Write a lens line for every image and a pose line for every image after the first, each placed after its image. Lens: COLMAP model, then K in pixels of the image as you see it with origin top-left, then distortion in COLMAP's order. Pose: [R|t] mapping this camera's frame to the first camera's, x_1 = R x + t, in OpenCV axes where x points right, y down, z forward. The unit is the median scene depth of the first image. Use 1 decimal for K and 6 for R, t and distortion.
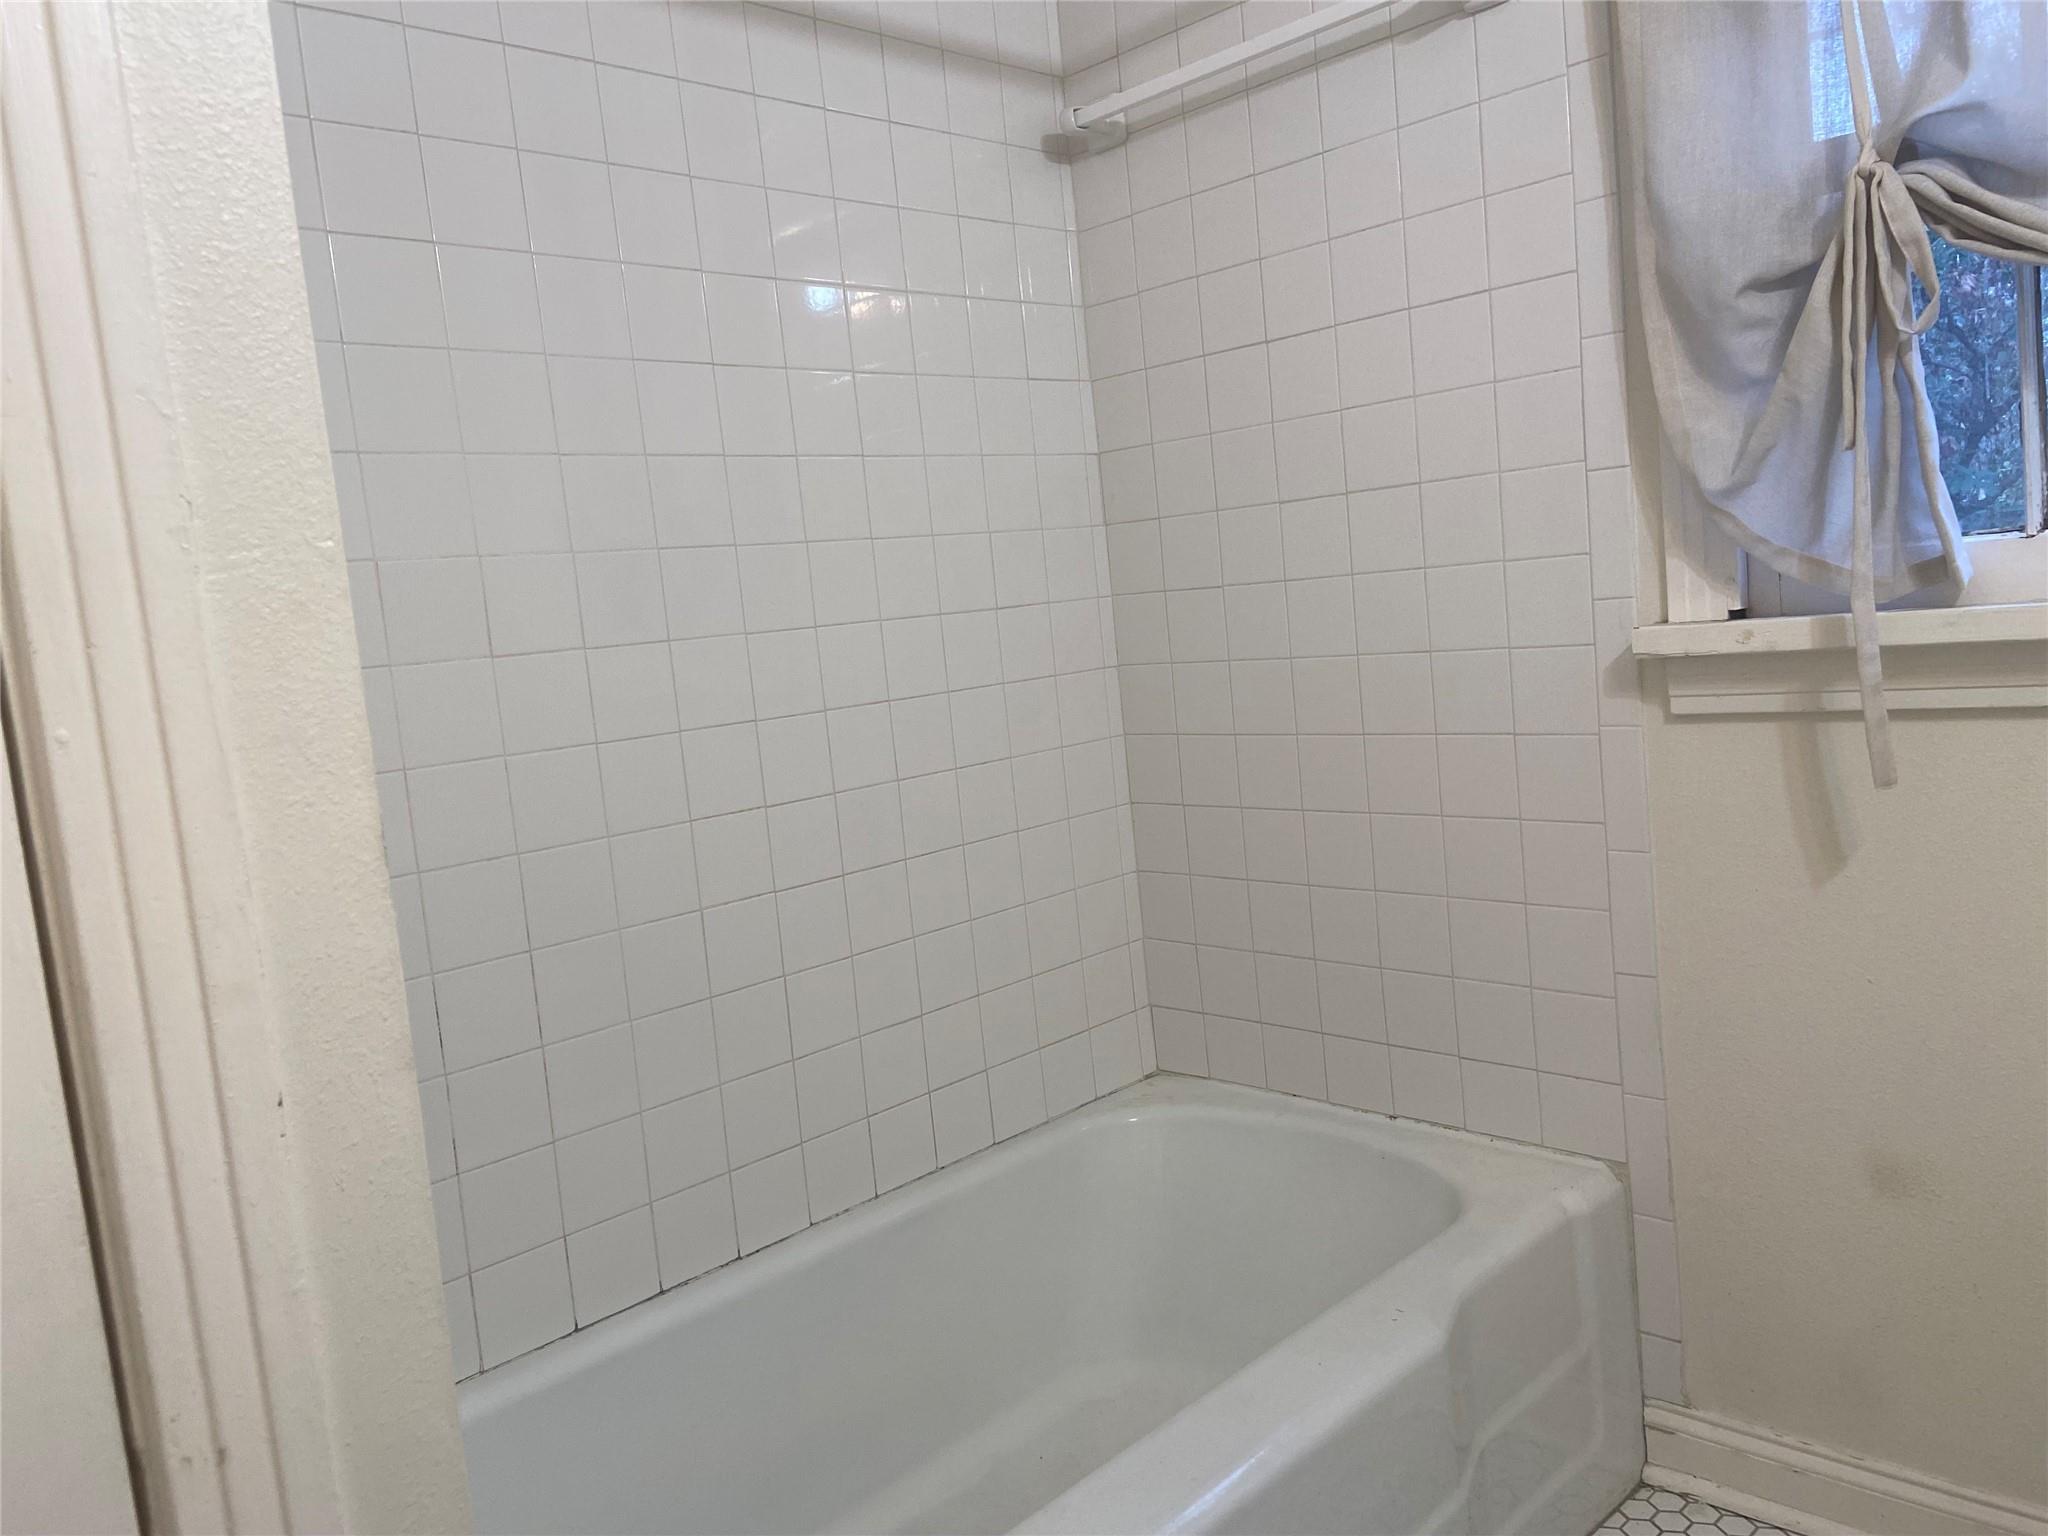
lens RADIAL K [[1549.9, 0, 1022.9], [0, 1549.9, 752.0], [0, 0, 1]] dist [0.111951, -0.139843]
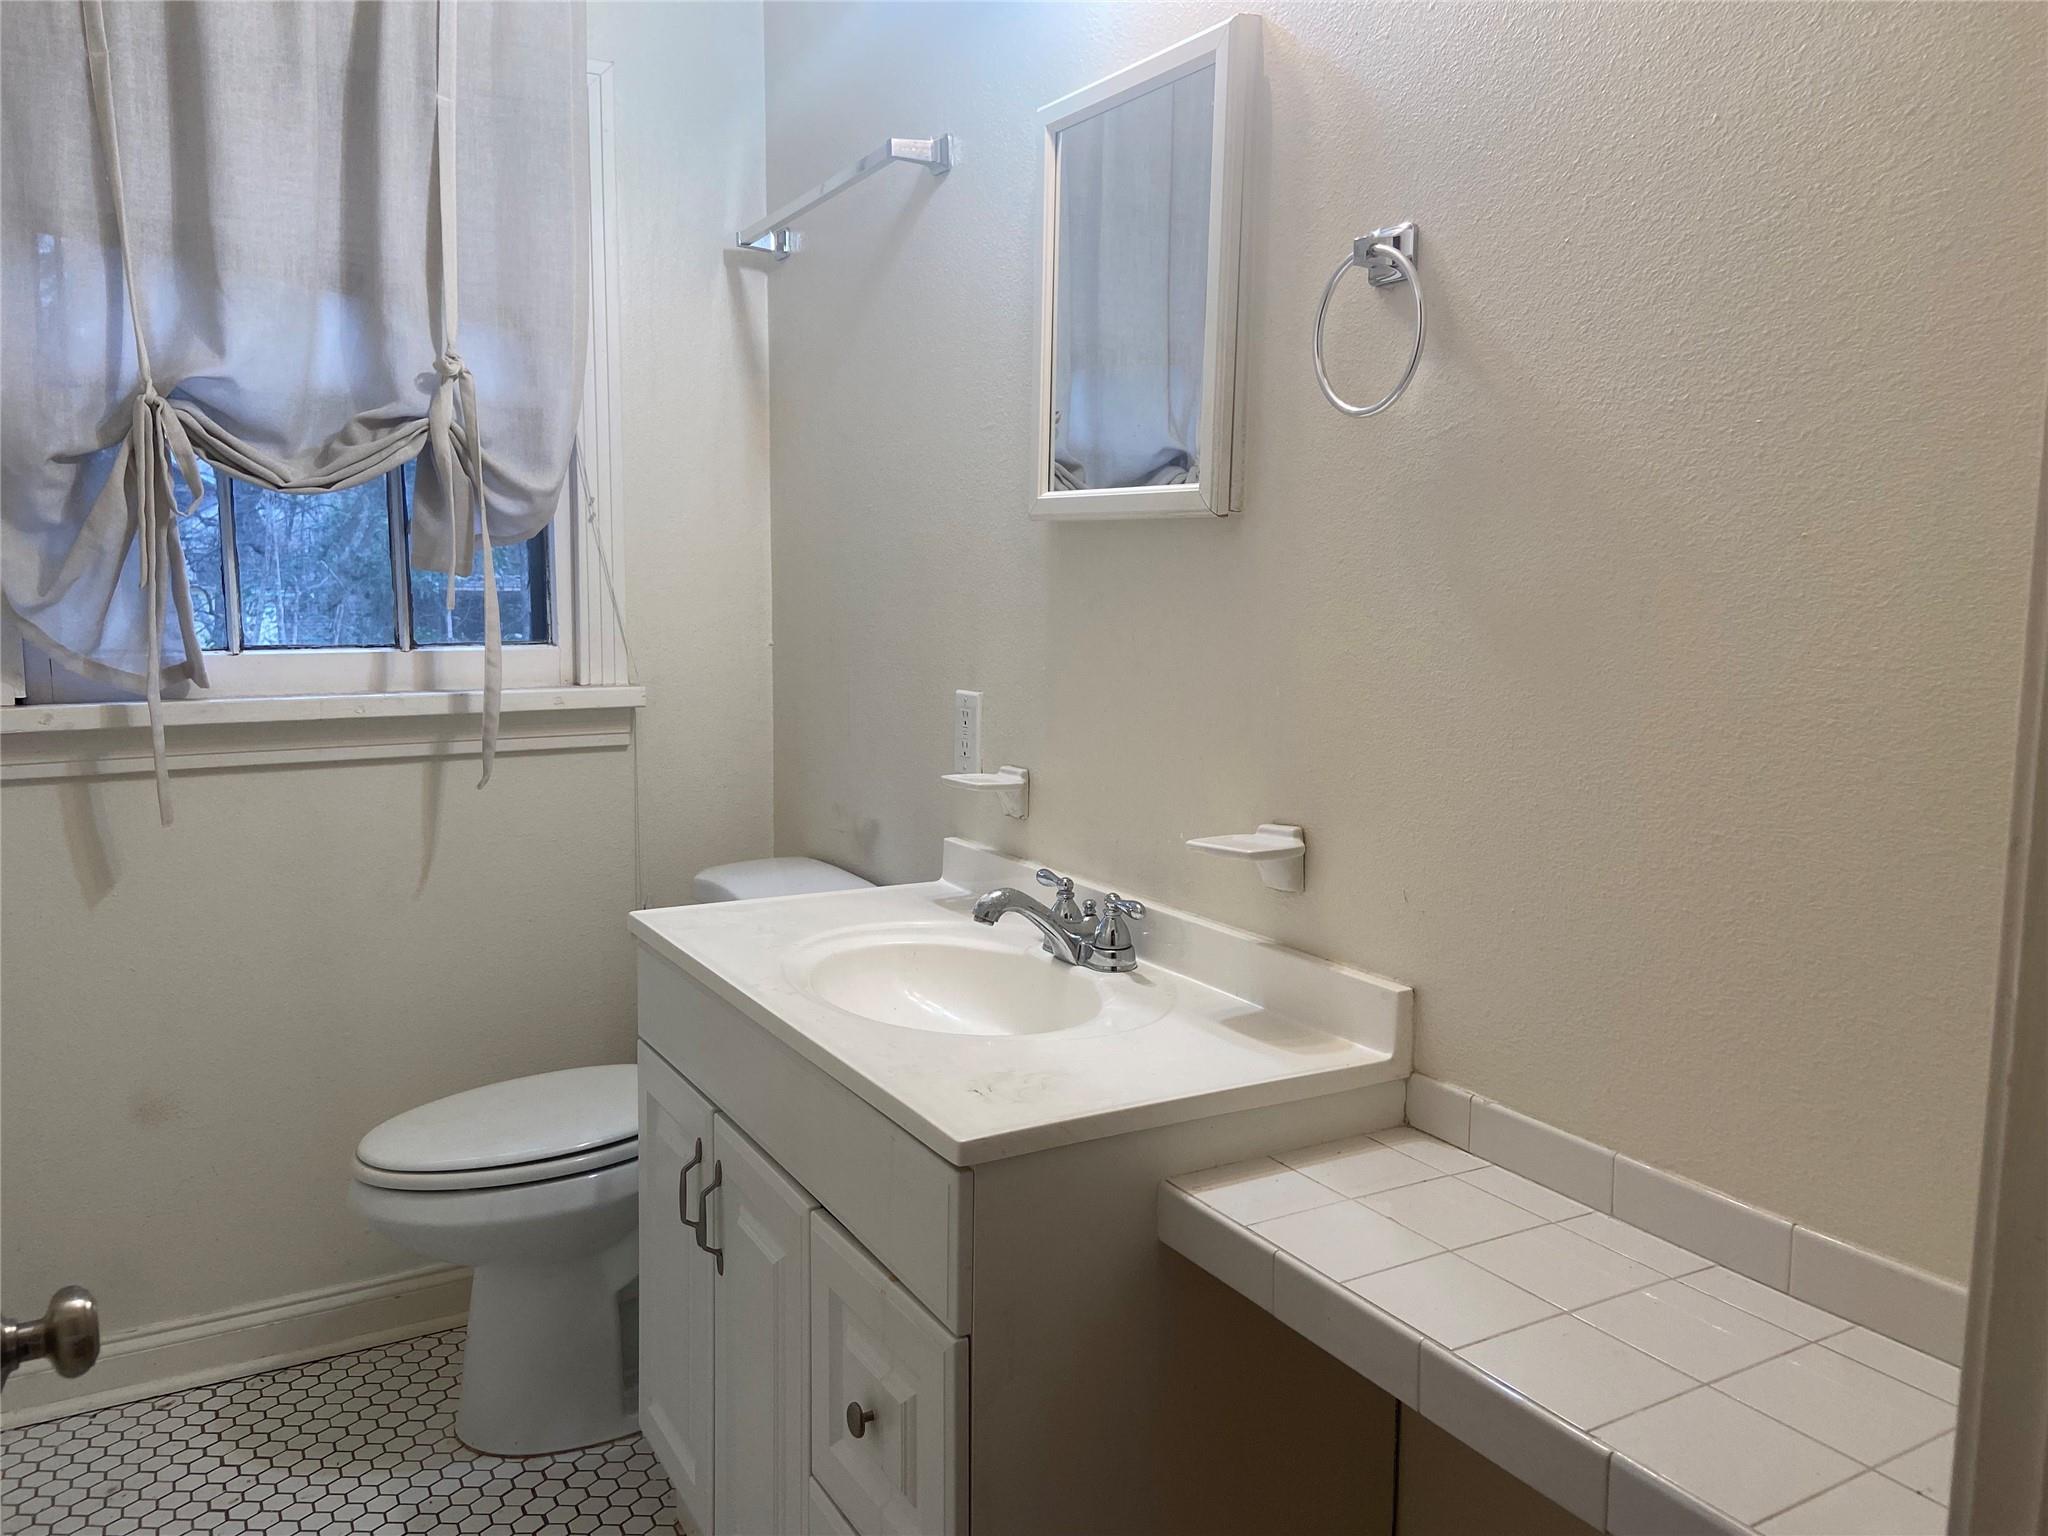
lens RADIAL K [[1549.9, 0, 1022.9], [0, 1549.9, 752.0], [0, 0, 1]] dist [0.111951, -0.139843]
pose [[0.265809, -0.019786, 0.963823, -0.631291], [0.071390, 0.997448, 0.000788, 0.011344], [-0.961379, 0.068597, 0.266543, -0.131864]]
